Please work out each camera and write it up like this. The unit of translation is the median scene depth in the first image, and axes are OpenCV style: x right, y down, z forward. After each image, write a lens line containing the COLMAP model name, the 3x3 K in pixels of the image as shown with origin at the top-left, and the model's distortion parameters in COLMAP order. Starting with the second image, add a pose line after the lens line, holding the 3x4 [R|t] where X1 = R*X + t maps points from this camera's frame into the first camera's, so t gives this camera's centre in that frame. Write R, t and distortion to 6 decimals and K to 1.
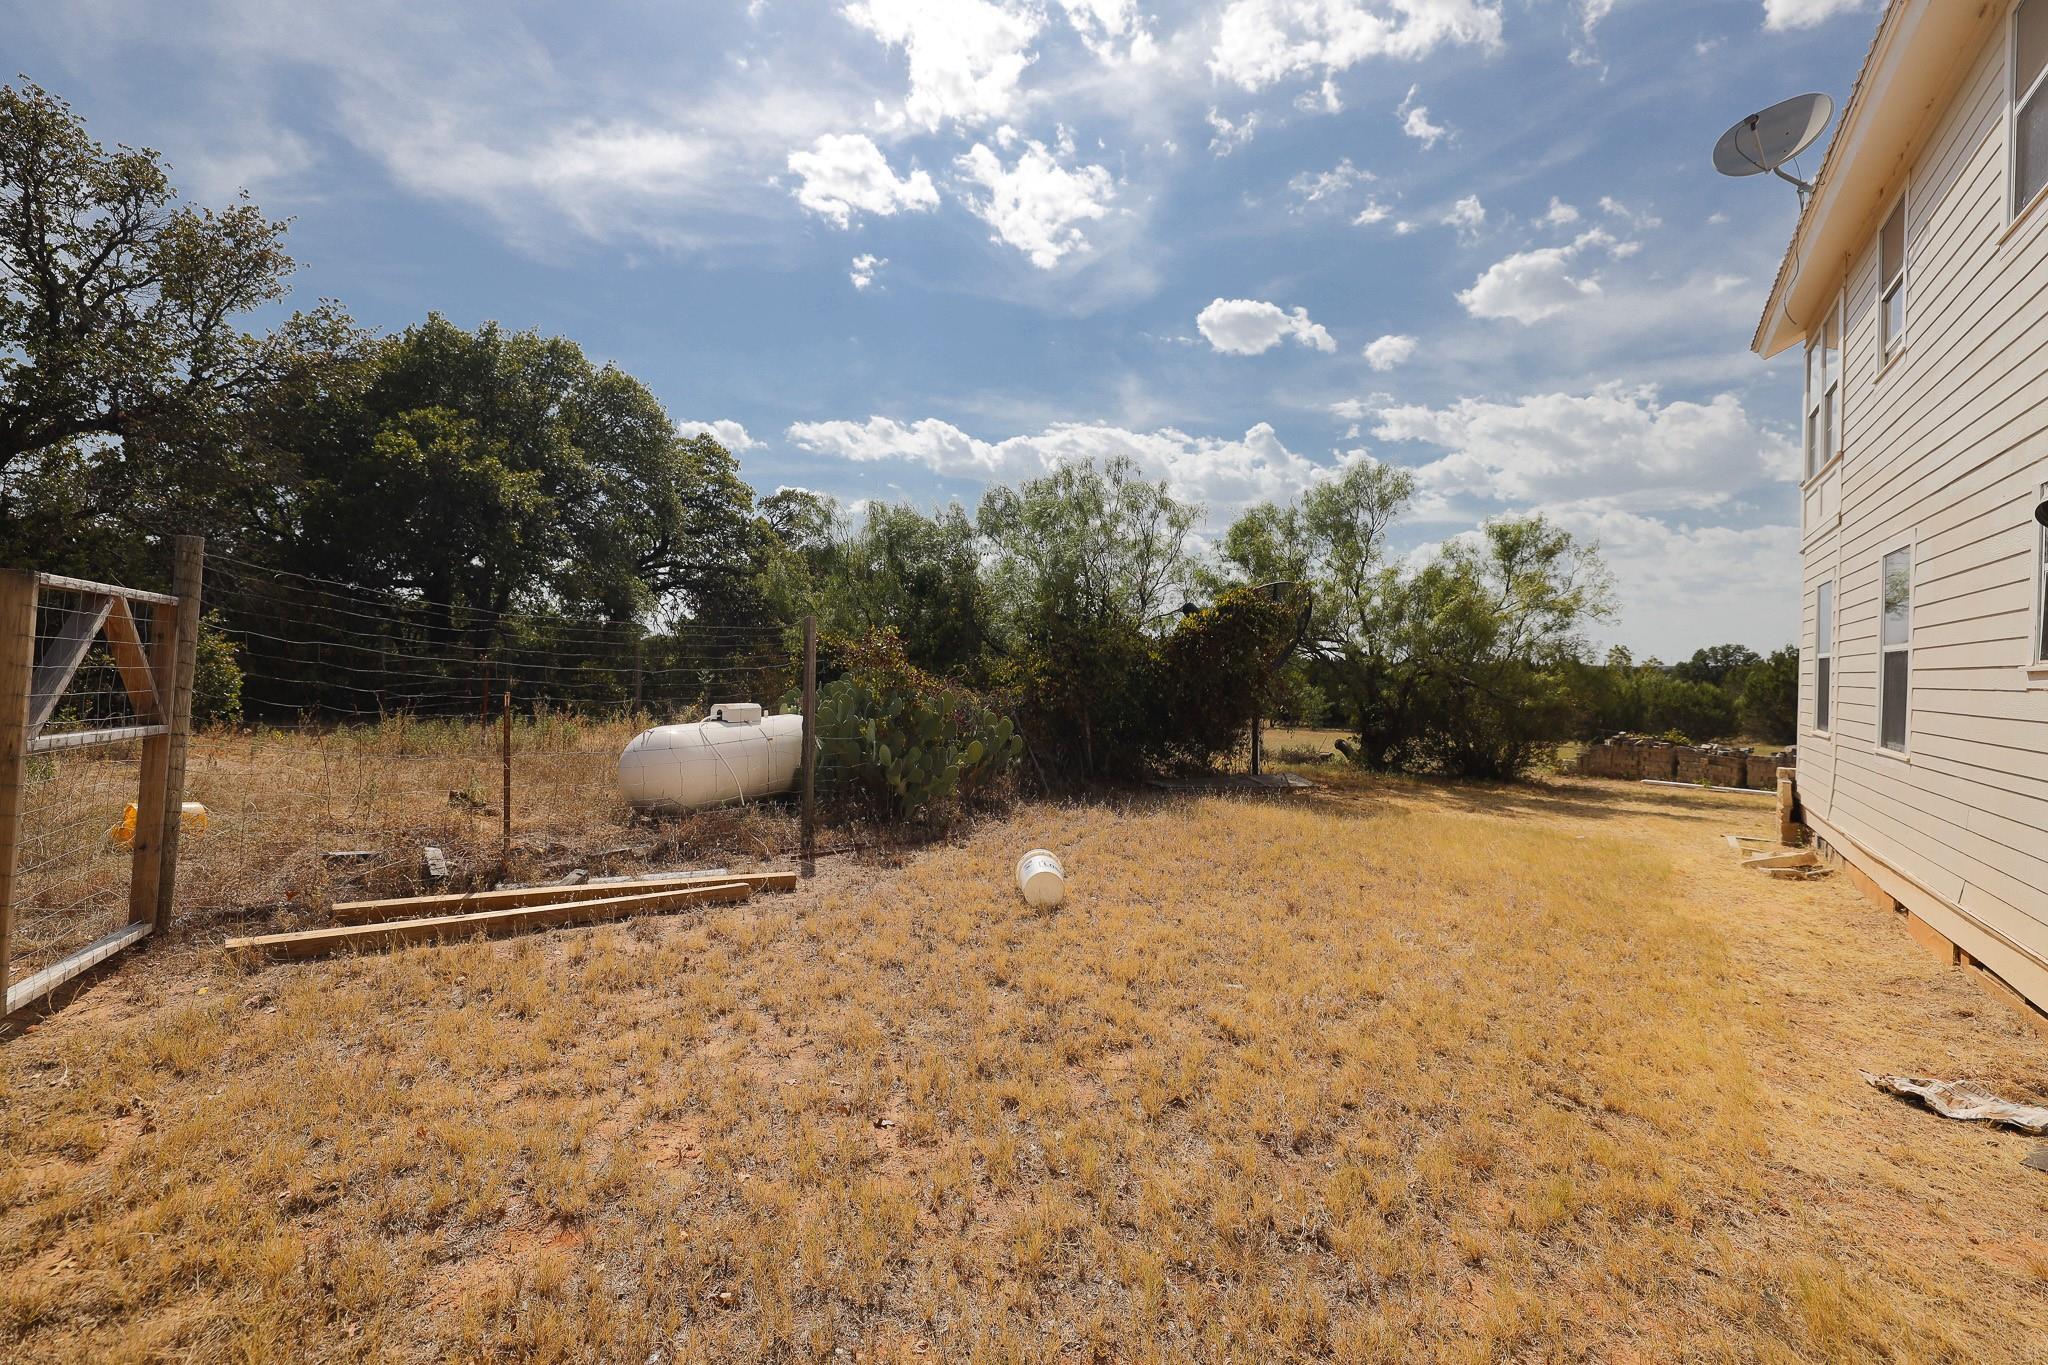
lens RADIAL K [[883.4, 0, 1015.6], [0, 883.4, 676.1], [0, 0, 1]] dist [0.001862, 0.000252]
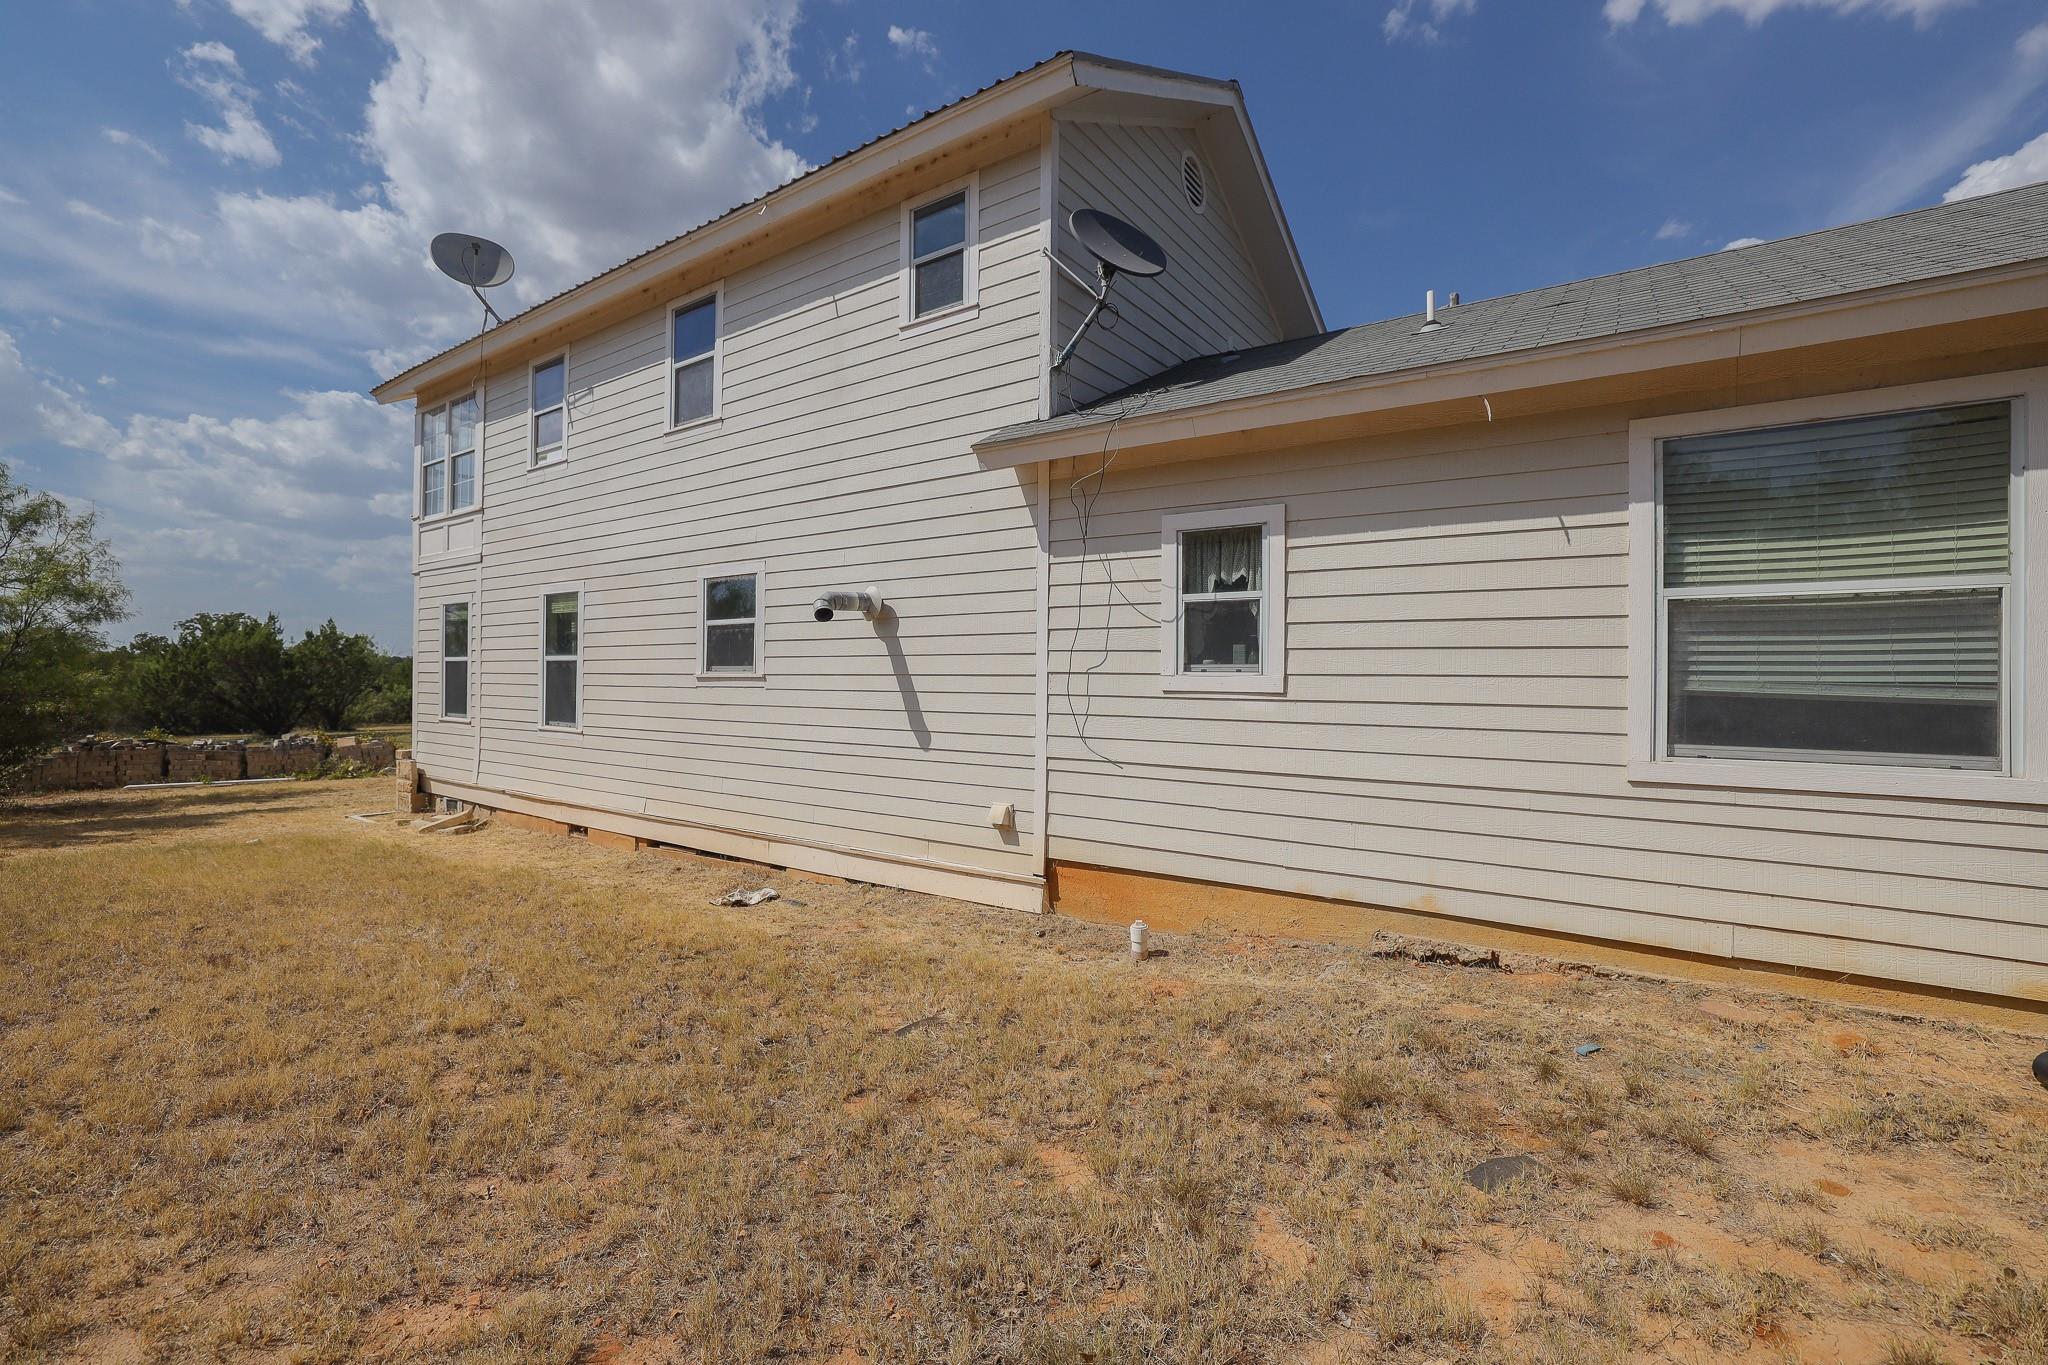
lens RADIAL K [[883.4, 0, 1018.7], [0, 883.4, 679.3], [0, 0, 1]] dist [0.001862, 0.000252]
pose [[0.040043, -0.021720, 0.998962, -0.294636], [0.002634, 0.999763, 0.021632, -0.016786], [-0.999194, 0.001766, 0.040090, 0.104326]]
